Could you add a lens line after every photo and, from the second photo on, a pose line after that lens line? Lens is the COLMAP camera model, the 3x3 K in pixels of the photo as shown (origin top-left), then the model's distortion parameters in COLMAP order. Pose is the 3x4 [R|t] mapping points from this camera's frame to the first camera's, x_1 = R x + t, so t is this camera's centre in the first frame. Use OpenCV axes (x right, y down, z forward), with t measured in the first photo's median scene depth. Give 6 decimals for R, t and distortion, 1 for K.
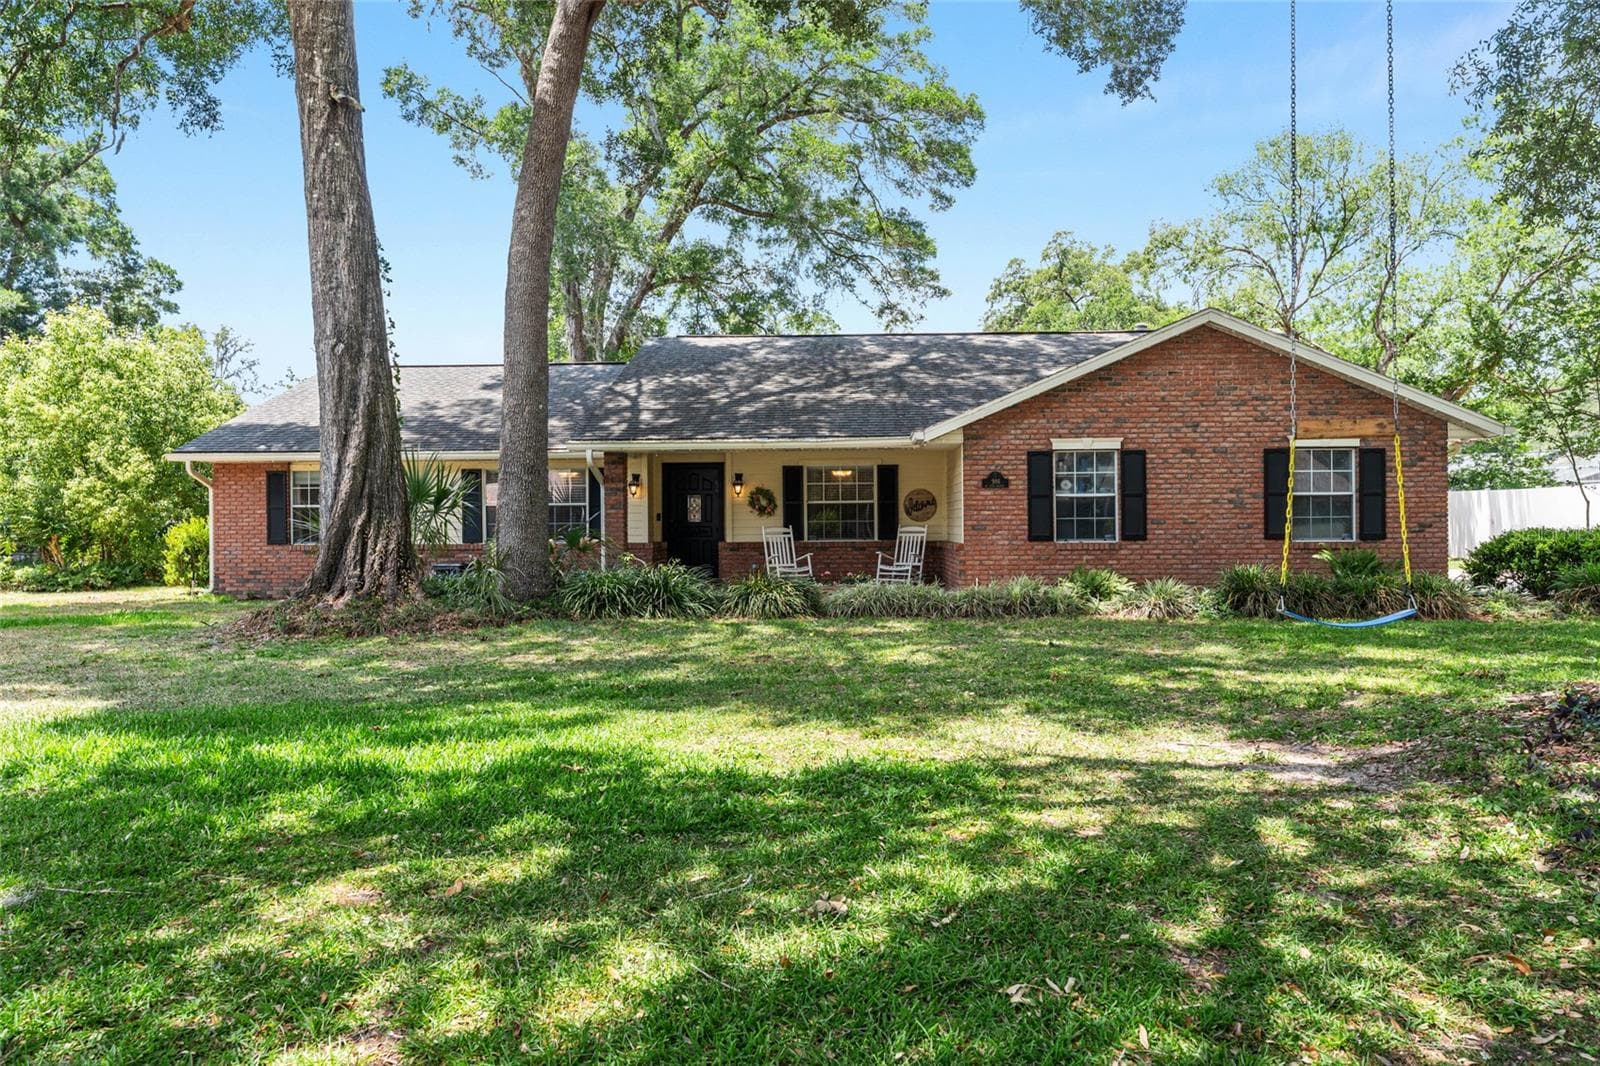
lens RADIAL K [[1054.3, 0, 801.7], [0, 1054.3, 532.5], [0, 0, 1]] dist [0.001140, 0.001383]
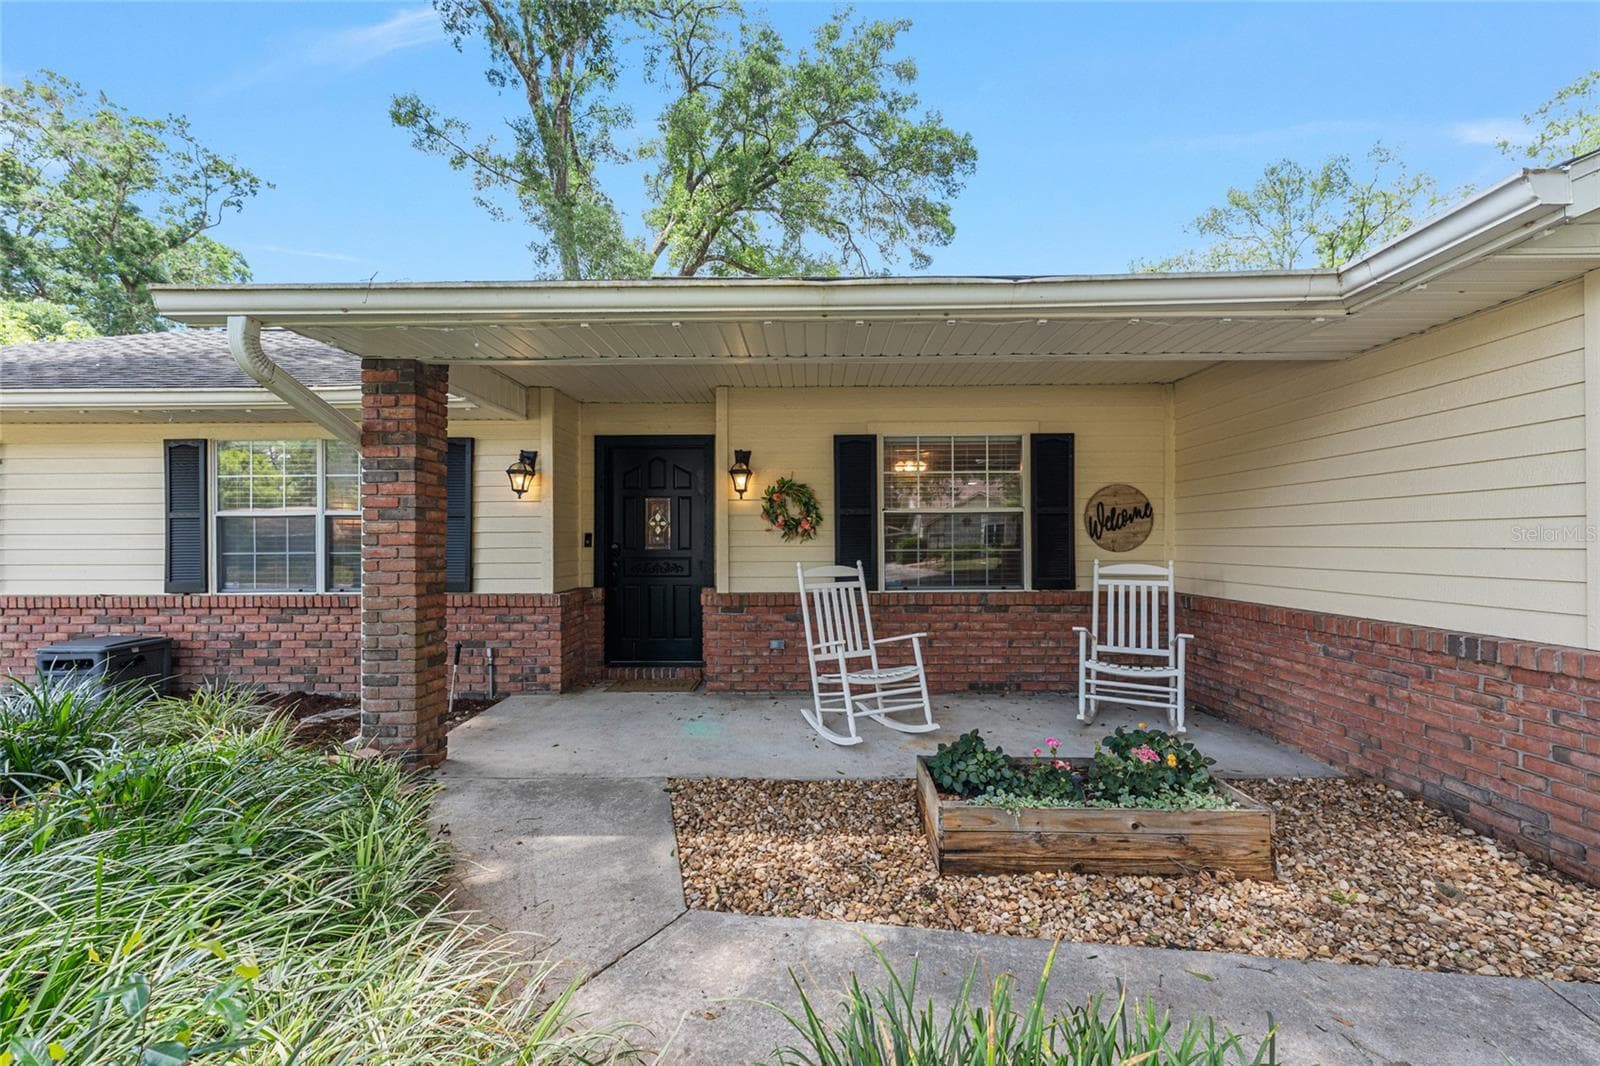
lens RADIAL K [[633.1, 0, 800.0], [0, 633.1, 533.0], [0, 0, 1]] dist [0.002605, -0.000109]
pose [[0.999420, 0.003950, 0.033838, -0.051813], [-0.003269, 0.999792, -0.020149, -0.014859], [-0.033910, 0.020027, 0.999224, 0.852167]]
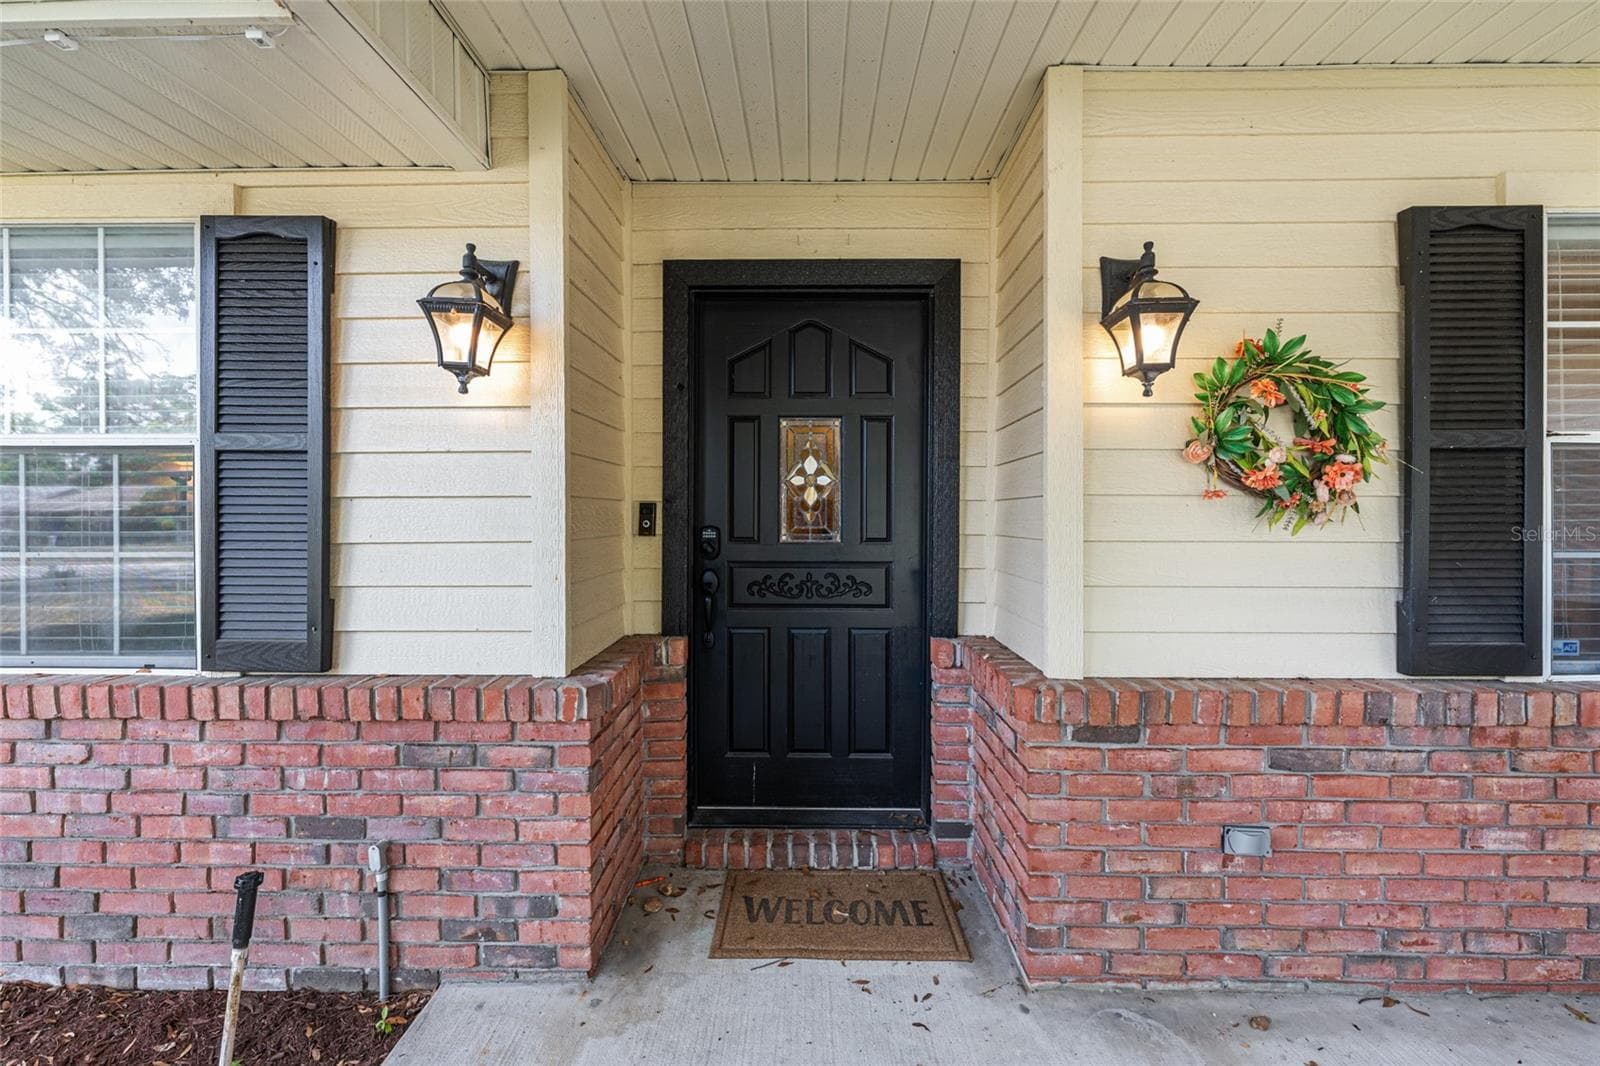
lens RADIAL K [[644.5, 0, 796.5], [0, 644.5, 518.9], [0, 0, 1]] dist [-0.000810, 0.000029]
pose [[0.999626, 0.007740, 0.026232, -0.135380], [-0.007667, 0.999967, -0.002854, -0.017827], [-0.026253, 0.002651, 0.999652, 1.082412]]
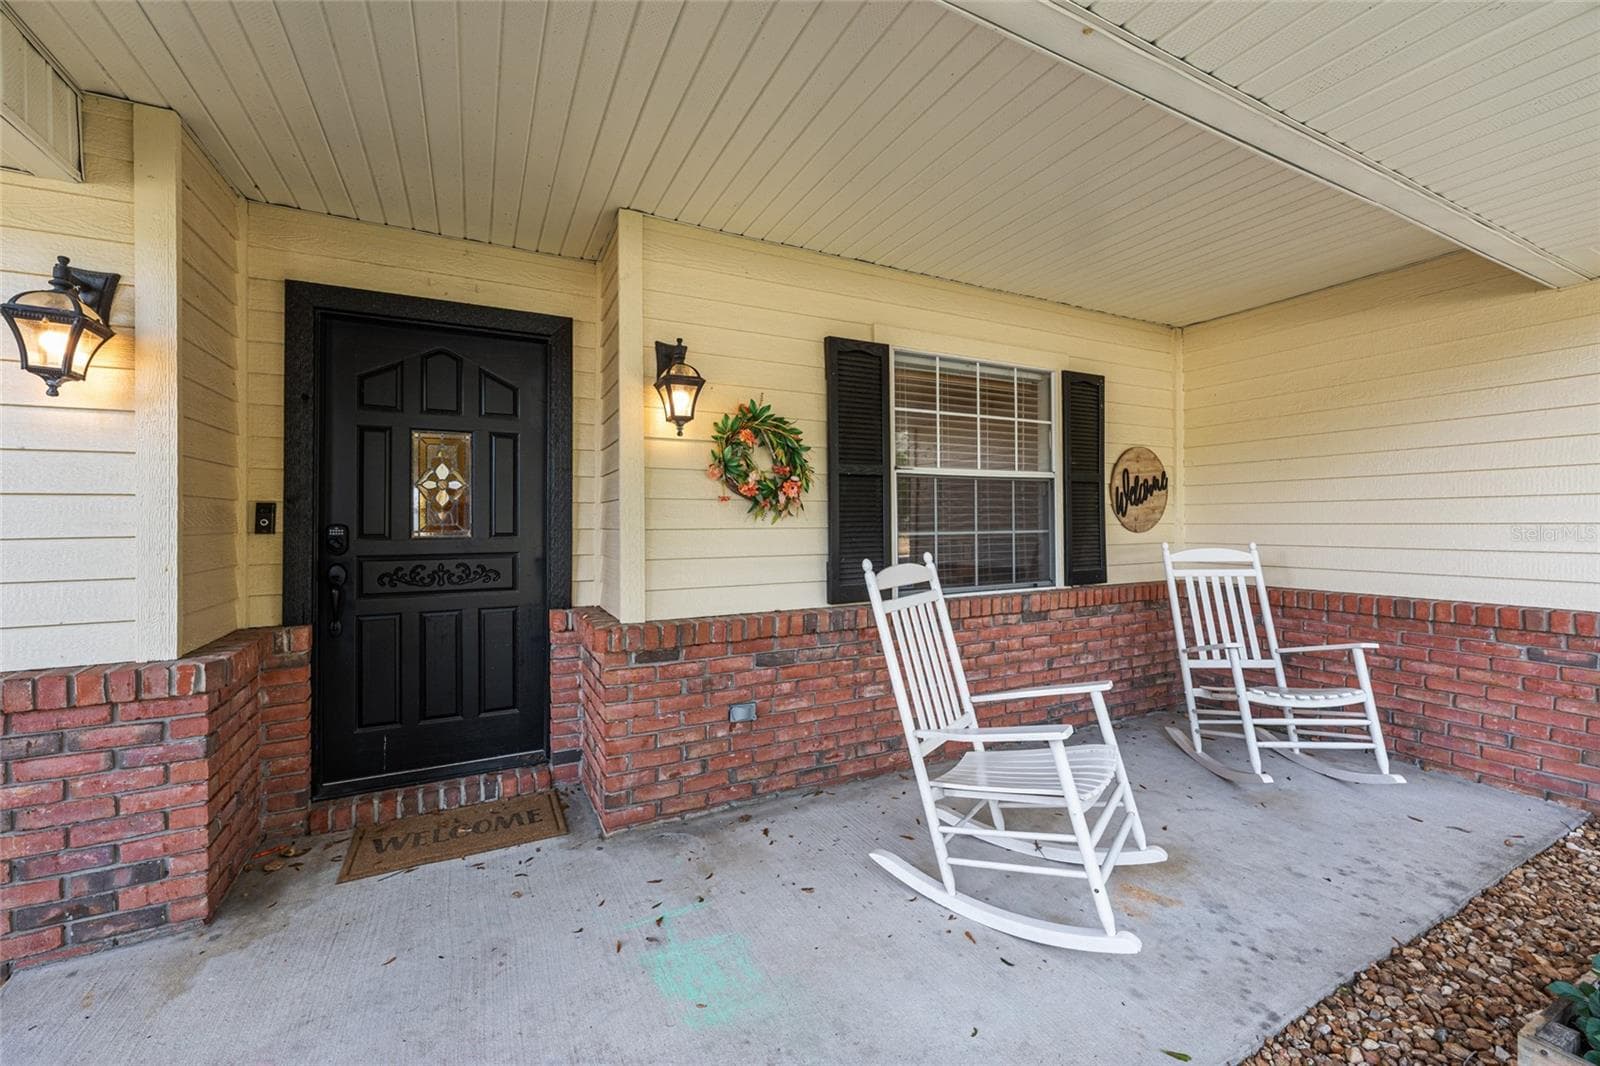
lens RADIAL K [[643.2, 0, 803.3], [0, 643.2, 513.6], [0, 0, 1]] dist [-0.000127, 0.000068]
pose [[0.866349, 0.007348, 0.499385, -0.129856], [0.004421, 0.999740, -0.022380, -0.014648], [-0.499420, 0.021597, 0.866091, 1.024551]]
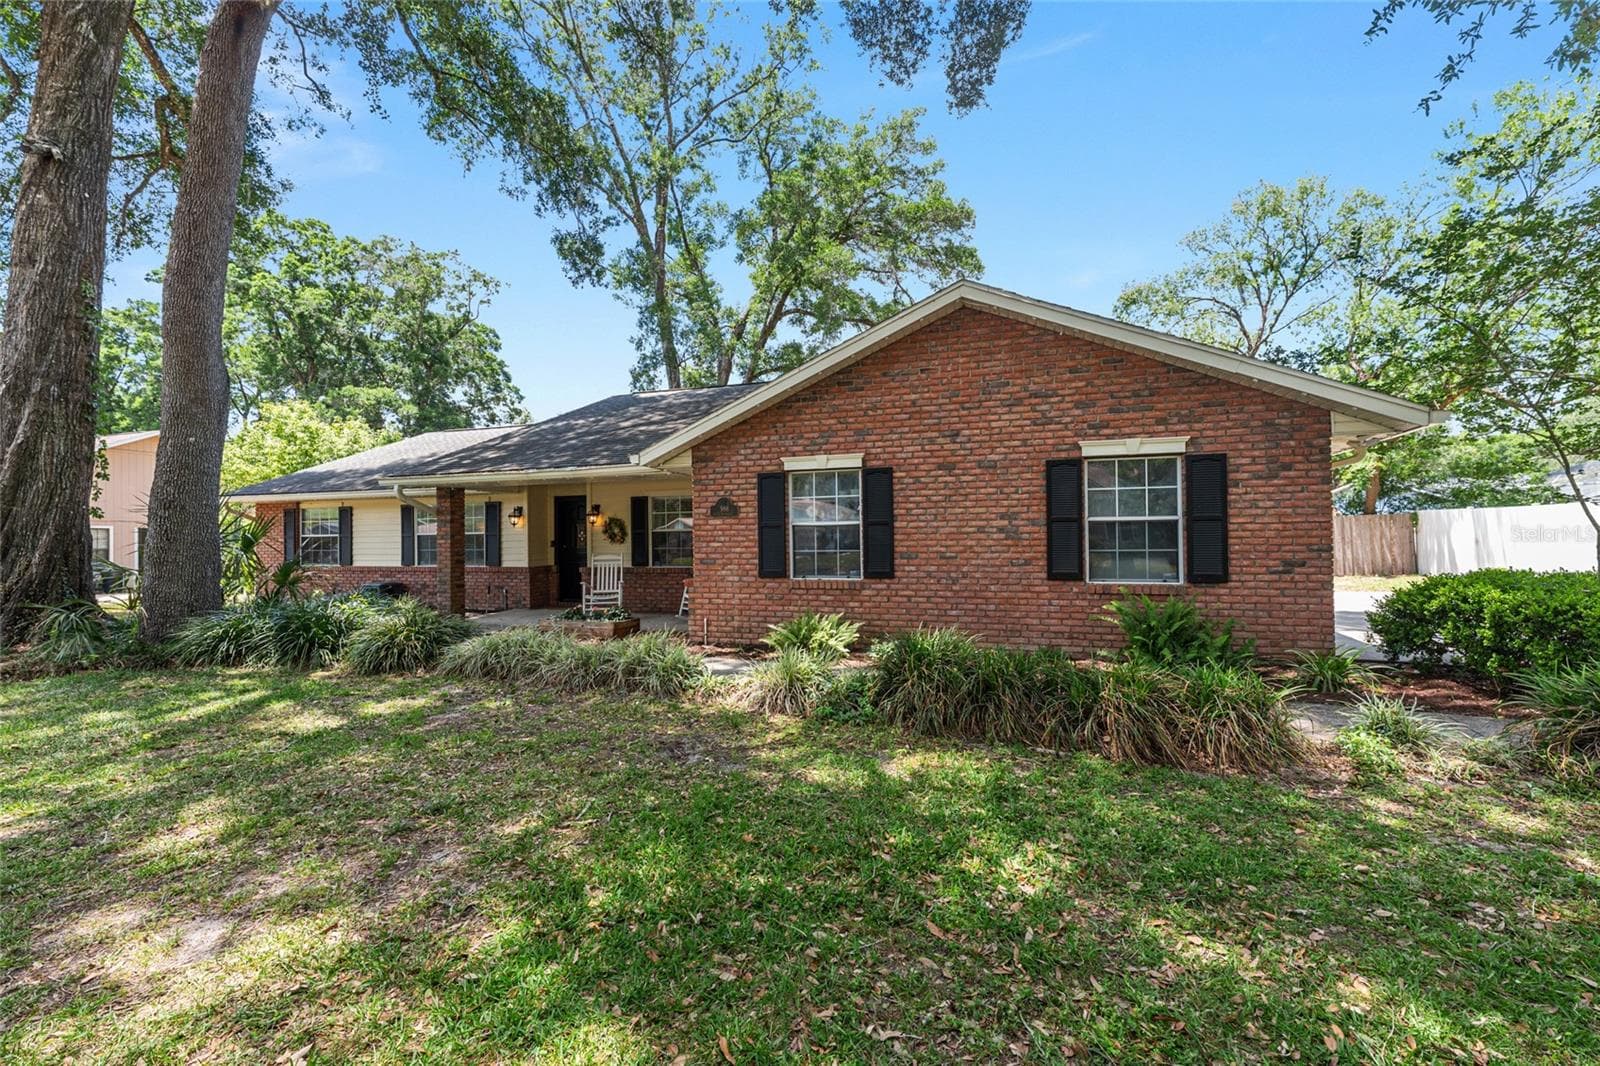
lens RADIAL K [[633.1, 0, 800.0], [0, 633.1, 533.0], [0, 0, 1]] dist [0.002605, -0.000109]
pose [[0.964139, -0.005030, -0.265350, 0.382426], [0.001787, 0.999921, -0.012462, -0.021480], [0.265392, 0.011541, 0.964072, 0.505765]]
